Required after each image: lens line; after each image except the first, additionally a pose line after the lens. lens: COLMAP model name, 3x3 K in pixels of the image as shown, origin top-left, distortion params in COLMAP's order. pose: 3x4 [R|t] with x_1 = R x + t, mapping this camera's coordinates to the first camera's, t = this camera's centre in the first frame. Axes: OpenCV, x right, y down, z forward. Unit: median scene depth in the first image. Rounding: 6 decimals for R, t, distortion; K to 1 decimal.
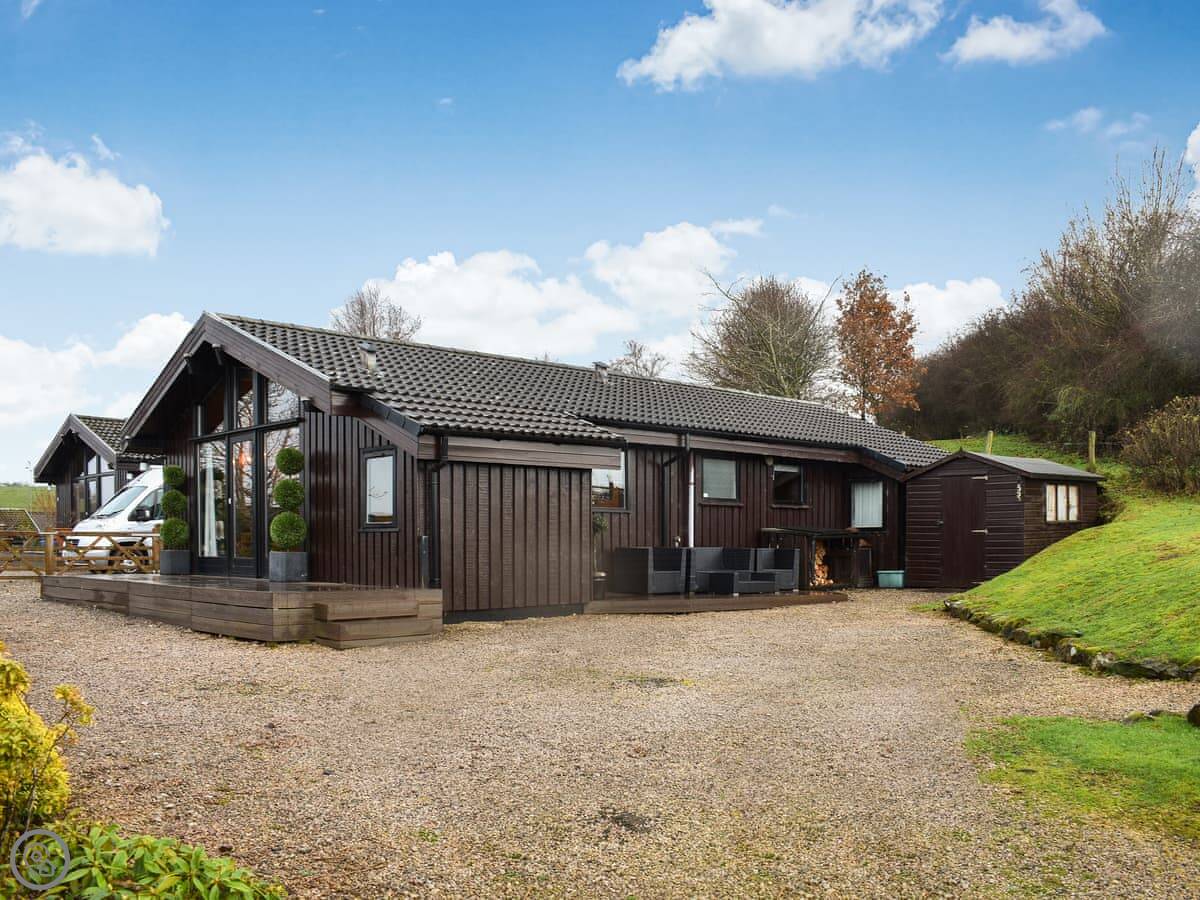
lens RADIAL K [[1123.0, 0, 601.9], [0, 1123.0, 512.7], [0, 0, 1]] dist [-0.064873, -0.004480]
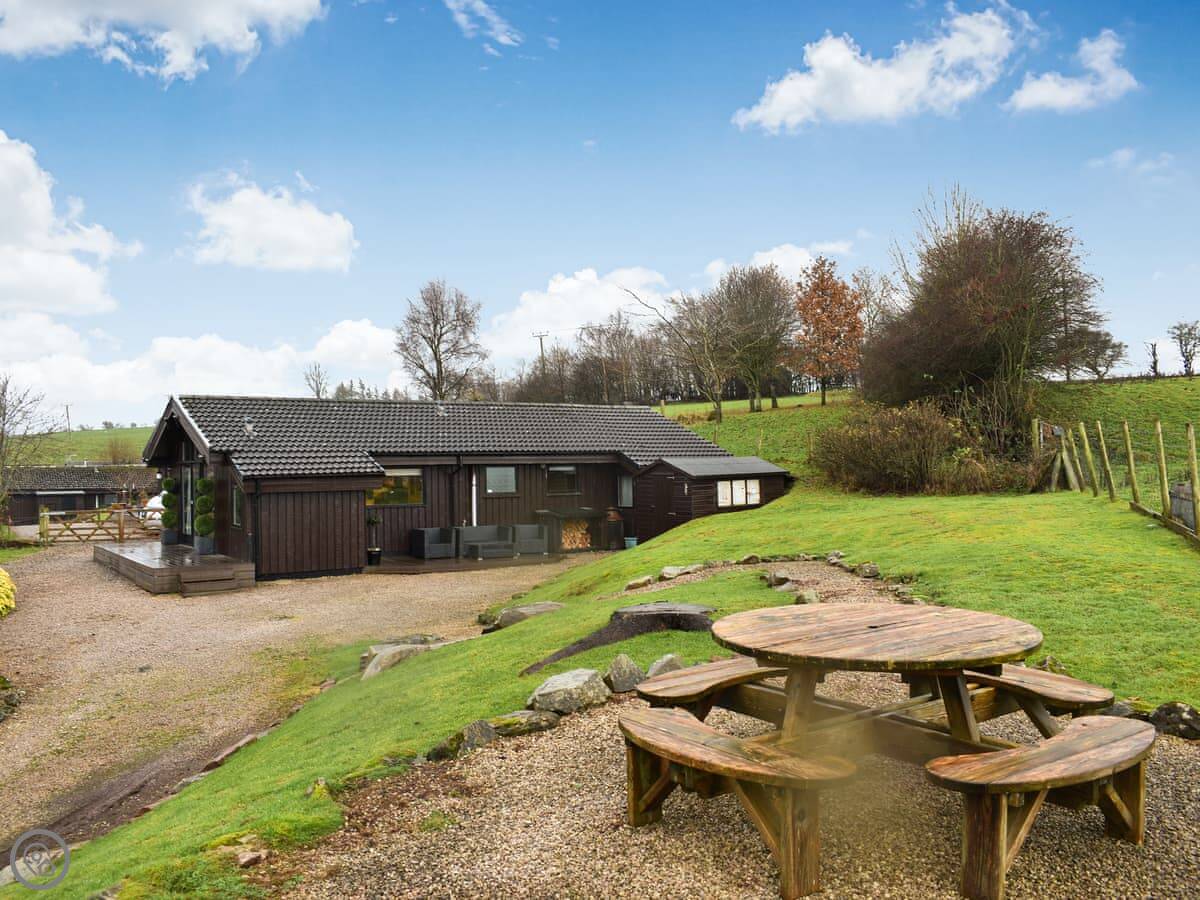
lens RADIAL K [[1123.0, 0, 601.9], [0, 1123.0, 512.7], [0, 0, 1]] dist [-0.064873, -0.004480]
pose [[0.981366, -0.003265, -0.192118, 0.556332], [0.018697, 0.996733, 0.078568, -0.107917], [0.191234, -0.080696, 0.978222, -0.499671]]
